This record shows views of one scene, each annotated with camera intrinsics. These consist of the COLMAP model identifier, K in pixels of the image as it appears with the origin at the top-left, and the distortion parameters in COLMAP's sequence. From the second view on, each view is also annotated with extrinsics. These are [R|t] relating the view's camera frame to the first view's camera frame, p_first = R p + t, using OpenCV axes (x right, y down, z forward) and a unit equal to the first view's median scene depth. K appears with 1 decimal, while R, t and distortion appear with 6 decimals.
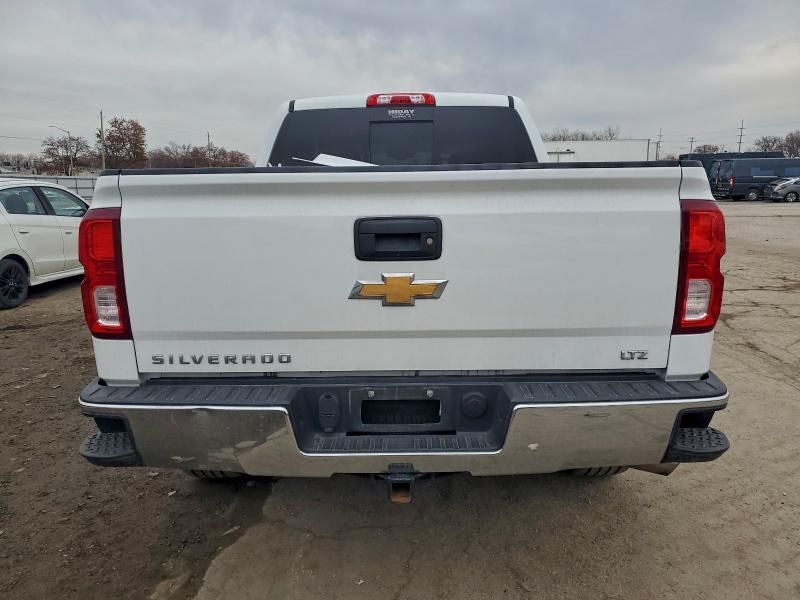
lens RADIAL K [[629.1, 0, 398.7], [0, 629.1, 298.0], [0, 0, 1]] dist [0.020768, 0.003506]
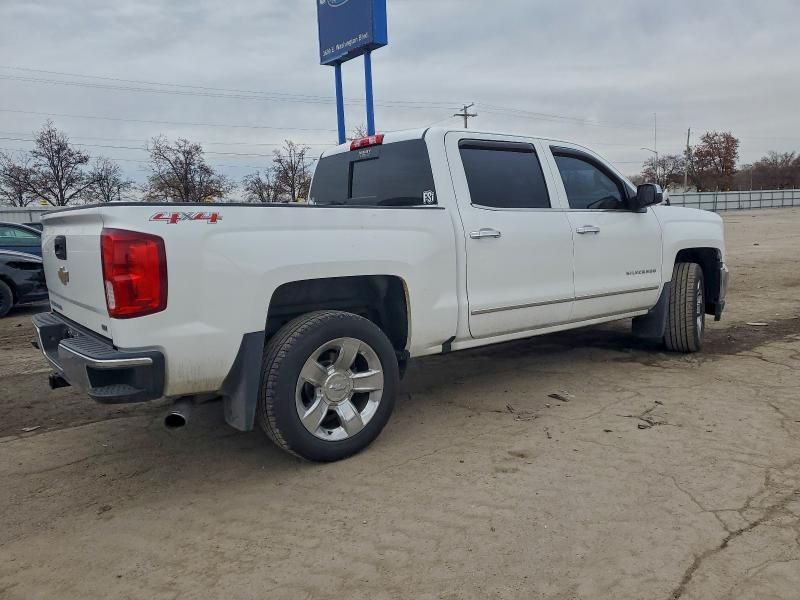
lens RADIAL K [[629.1, 0, 403.0], [0, 629.1, 296.4], [0, 0, 1]] dist [0.020768, 0.003506]
pose [[0.619666, 0.089623, -0.779732, 0.120923], [-0.108968, 0.993662, 0.027613, -0.006572], [0.777265, 0.067854, 0.625504, 0.035569]]
